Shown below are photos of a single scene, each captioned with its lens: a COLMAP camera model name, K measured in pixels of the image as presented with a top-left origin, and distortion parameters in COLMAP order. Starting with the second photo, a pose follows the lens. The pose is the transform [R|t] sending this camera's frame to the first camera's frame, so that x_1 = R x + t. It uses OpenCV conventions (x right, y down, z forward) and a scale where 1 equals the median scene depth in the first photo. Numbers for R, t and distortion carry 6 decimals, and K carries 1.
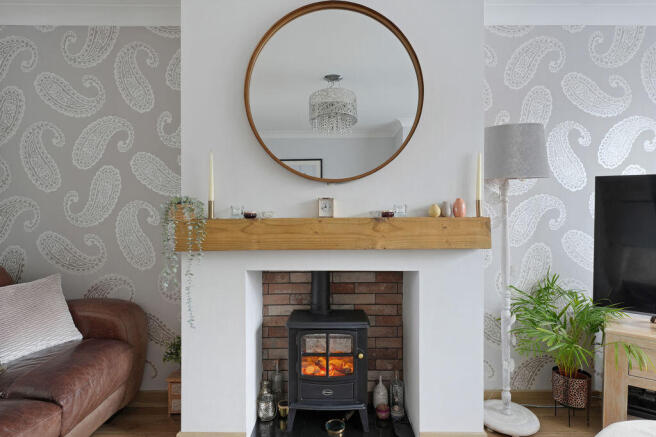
lens RADIAL K [[347.4, 0, 326.4], [0, 347.4, 220.4], [0, 0, 1]] dist [0.024431, -0.004660]
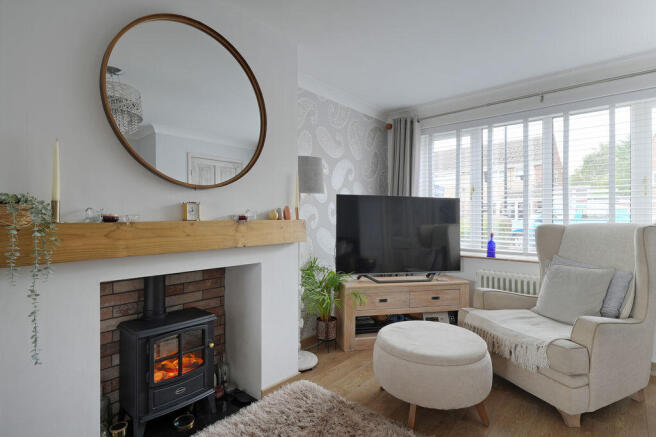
lens RADIAL K [[336.4, 0, 331.1], [0, 336.4, 218.3], [0, 0, 1]] dist [0.016318, -0.000876]
pose [[0.650462, -0.000297, 0.759539, -0.465655], [0.008414, 0.999941, -0.006815, -0.004130], [-0.759492, 0.010824, 0.650426, 0.008834]]
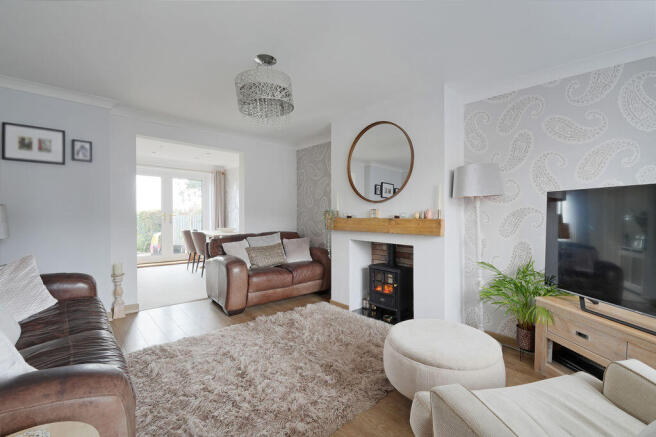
lens RADIAL K [[289.0, 0, 325.4], [0, 289.0, 219.0], [0, 0, 1]] dist [-0.004726, -0.000797]
pose [[0.670848, 0.018315, -0.741368, 1.082790], [-0.017763, 0.999805, 0.008626, -0.011522], [0.741382, 0.007383, 0.671043, -0.456767]]
